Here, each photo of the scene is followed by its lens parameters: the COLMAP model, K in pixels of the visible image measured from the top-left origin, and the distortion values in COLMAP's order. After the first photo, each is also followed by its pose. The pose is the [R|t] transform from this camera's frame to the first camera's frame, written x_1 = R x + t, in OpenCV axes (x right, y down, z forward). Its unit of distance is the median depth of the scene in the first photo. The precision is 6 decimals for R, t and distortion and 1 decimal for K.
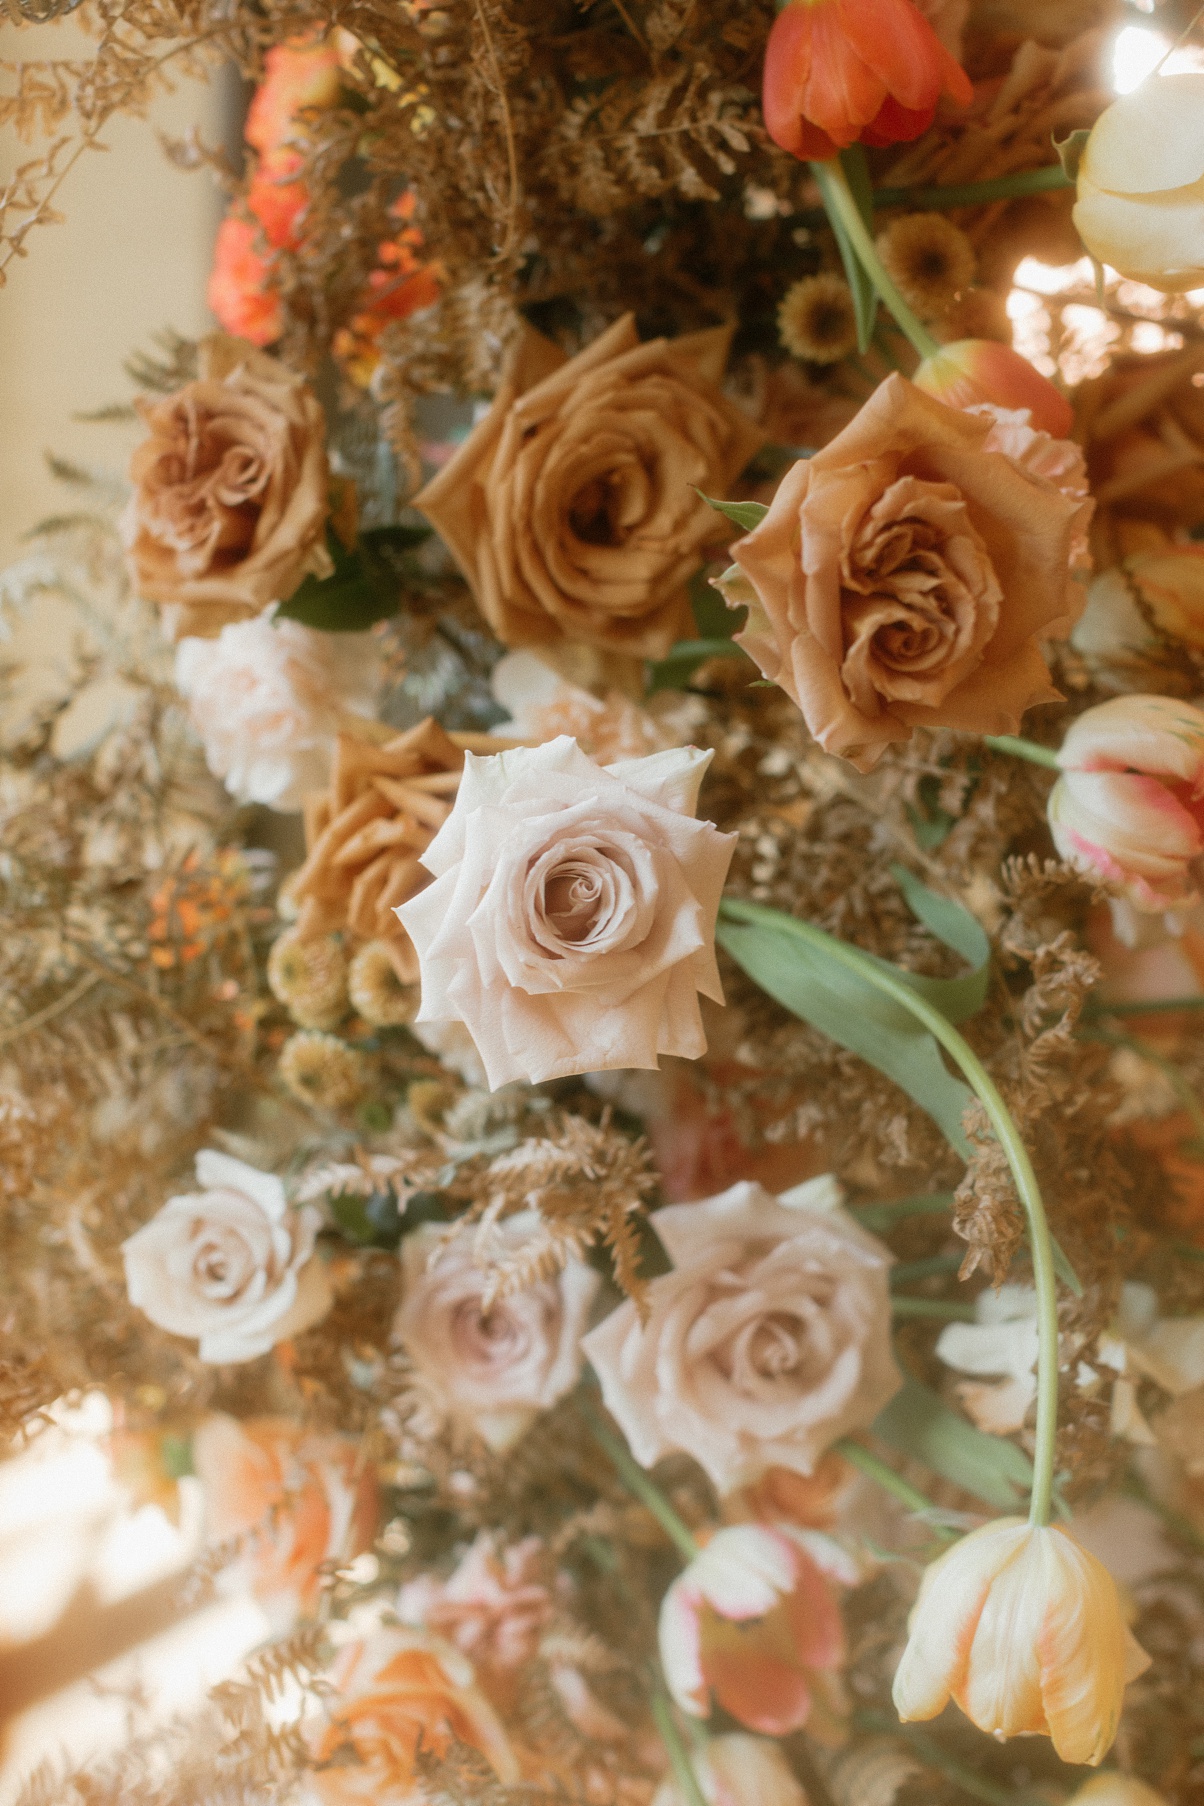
lens RADIAL K [[2686.1, 0, 602.0], [0, 2686.1, 903.0], [0, 0, 1]] dist [-0.008683, 0.165800]
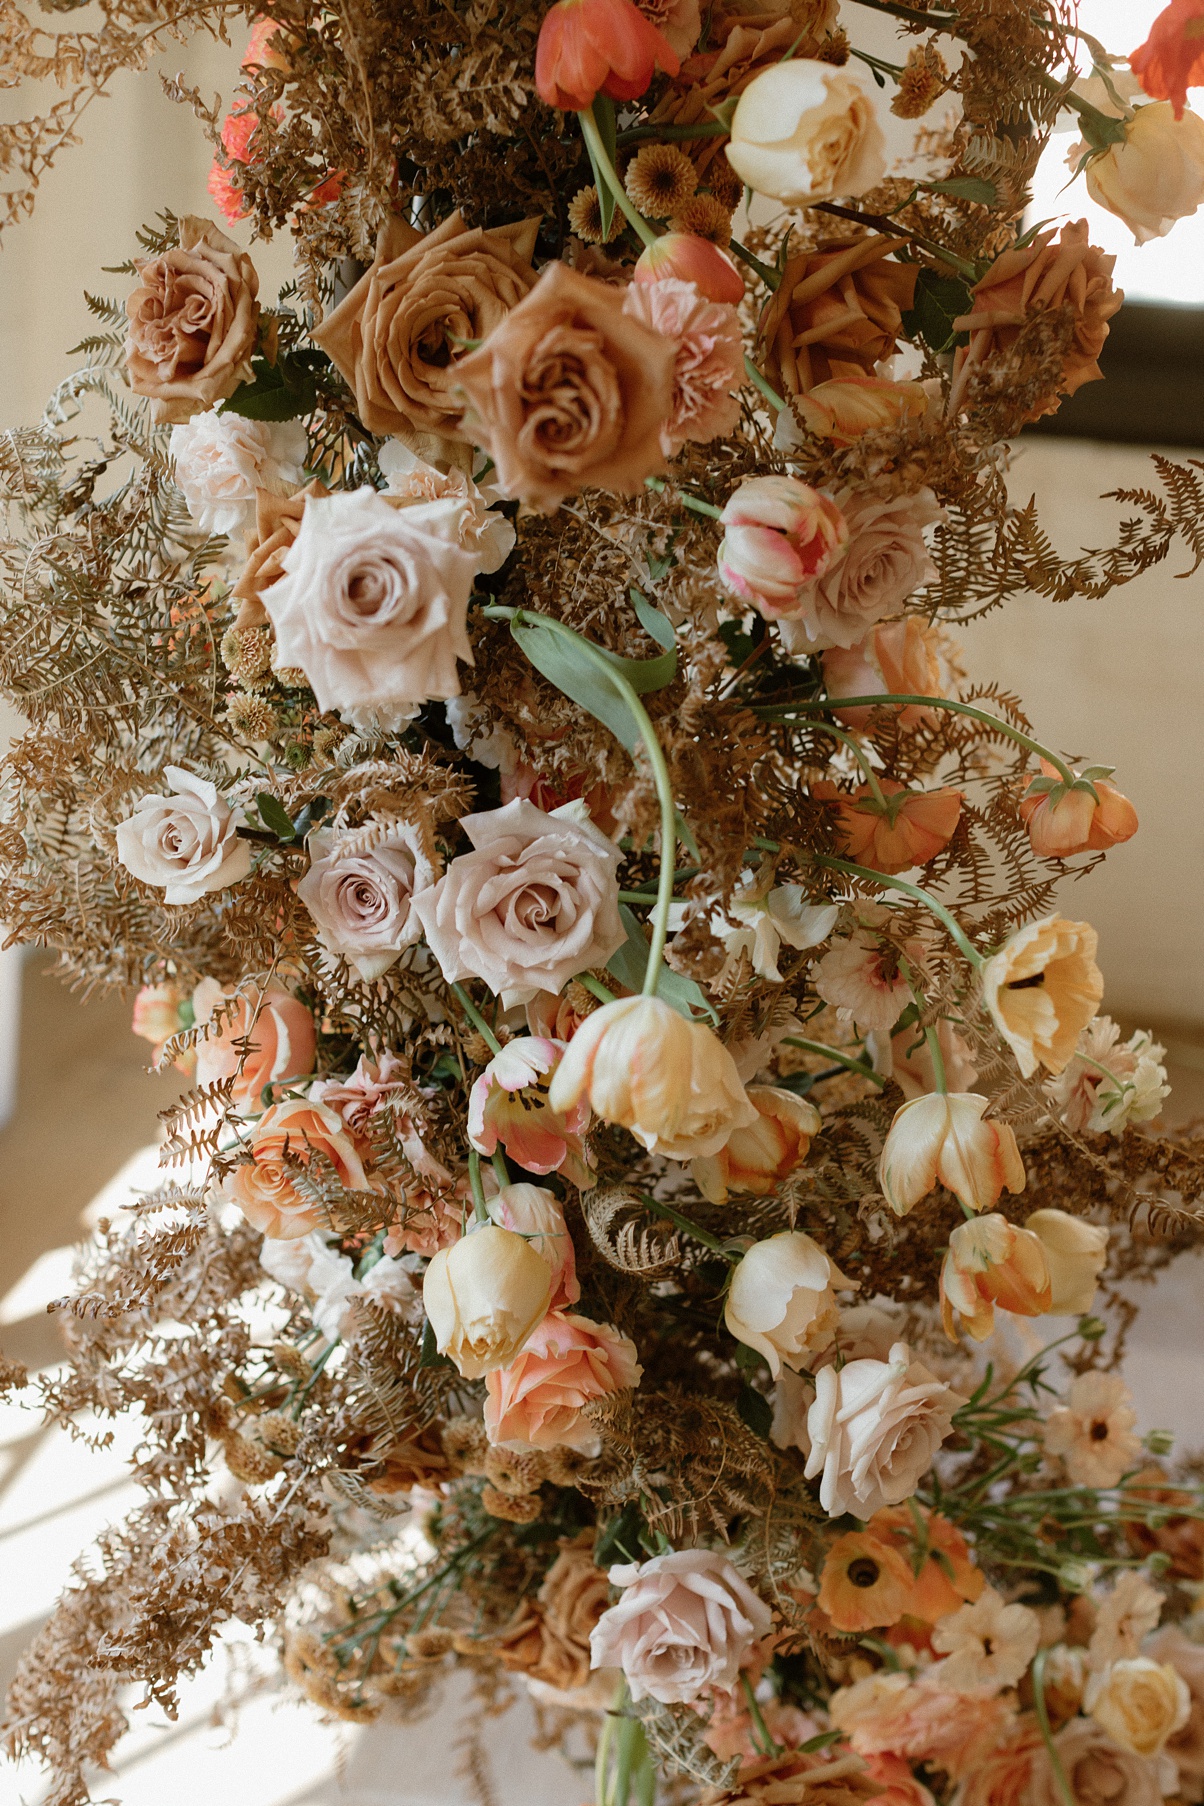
lens RADIAL K [[2686.1, 0, 602.0], [0, 2686.1, 903.0], [0, 0, 1]] dist [-0.008683, 0.165800]
pose [[0.995772, 0.041008, -0.082199, 0.229476], [-0.035650, 0.997207, 0.065625, 0.063984], [0.084660, -0.062417, 0.994453, -0.503490]]
